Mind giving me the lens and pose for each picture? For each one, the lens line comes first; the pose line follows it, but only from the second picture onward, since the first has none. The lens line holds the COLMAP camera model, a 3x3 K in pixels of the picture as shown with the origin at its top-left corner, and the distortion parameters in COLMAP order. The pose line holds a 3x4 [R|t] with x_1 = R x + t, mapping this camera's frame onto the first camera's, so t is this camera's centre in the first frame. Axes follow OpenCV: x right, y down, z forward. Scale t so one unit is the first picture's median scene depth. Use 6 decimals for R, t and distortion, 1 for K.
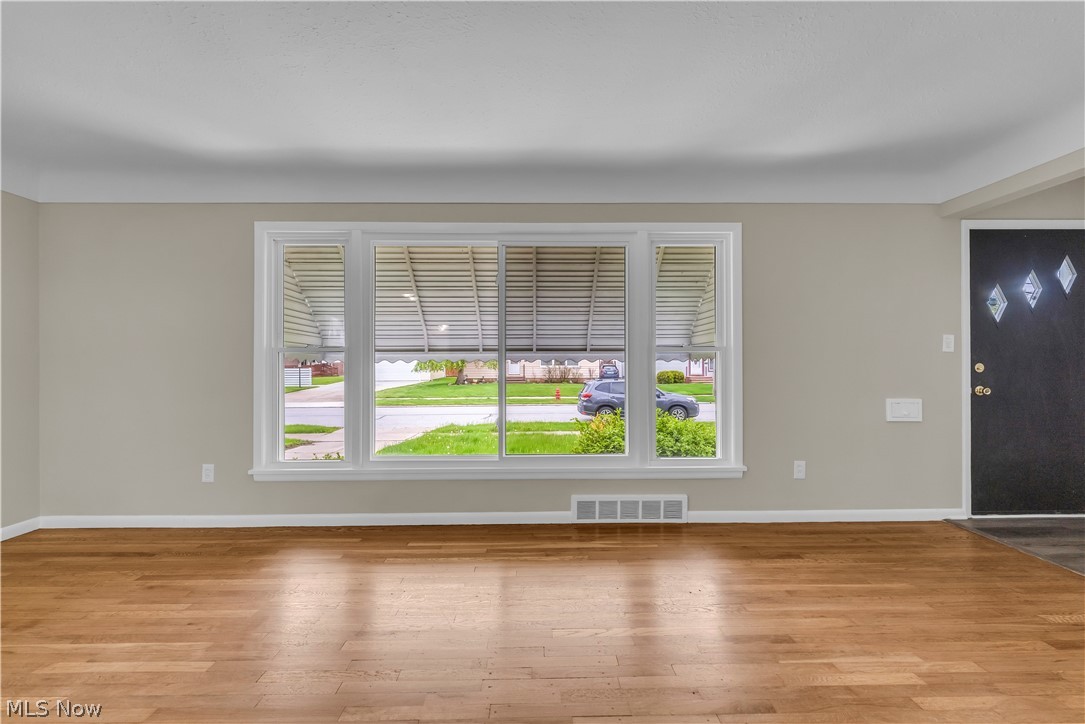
lens RADIAL K [[446.3, 0, 539.1], [0, 446.3, 360.4], [0, 0, 1]] dist [-0.006188, -0.000886]
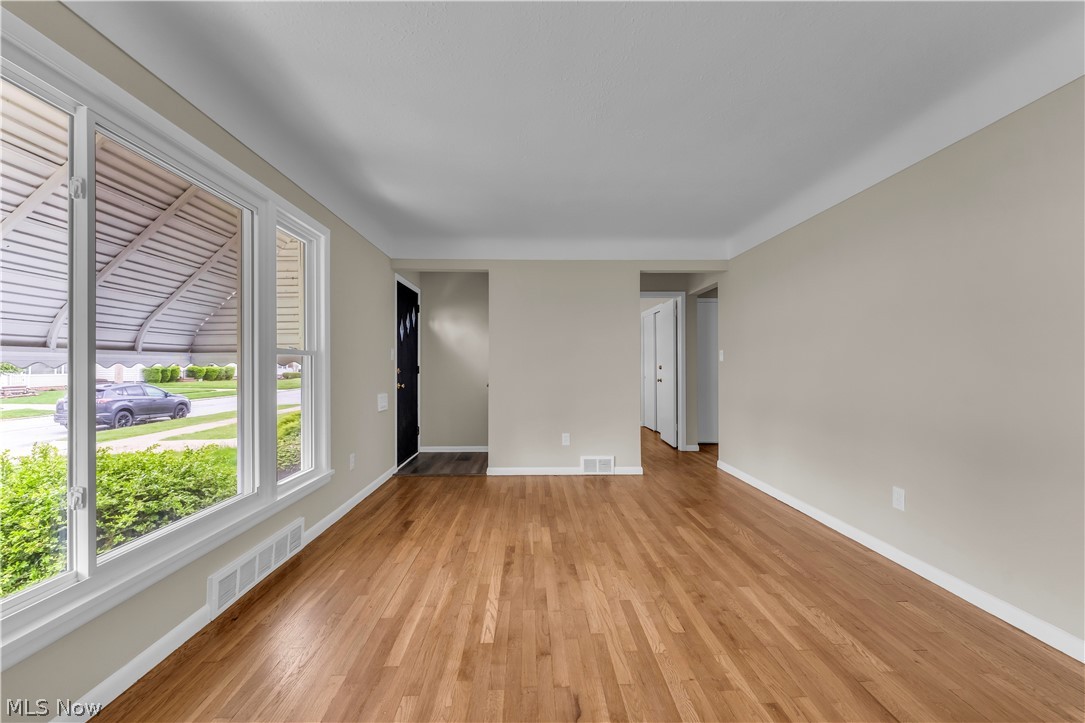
lens RADIAL K [[446.3, 0, 546.0], [0, 446.3, 365.6], [0, 0, 1]] dist [-0.006188, -0.000886]
pose [[-0.026609, 0.006572, 0.999624, -0.733172], [0.004395, 0.999969, -0.006458, 0.011754], [-0.999636, 0.004222, -0.026637, 0.690806]]
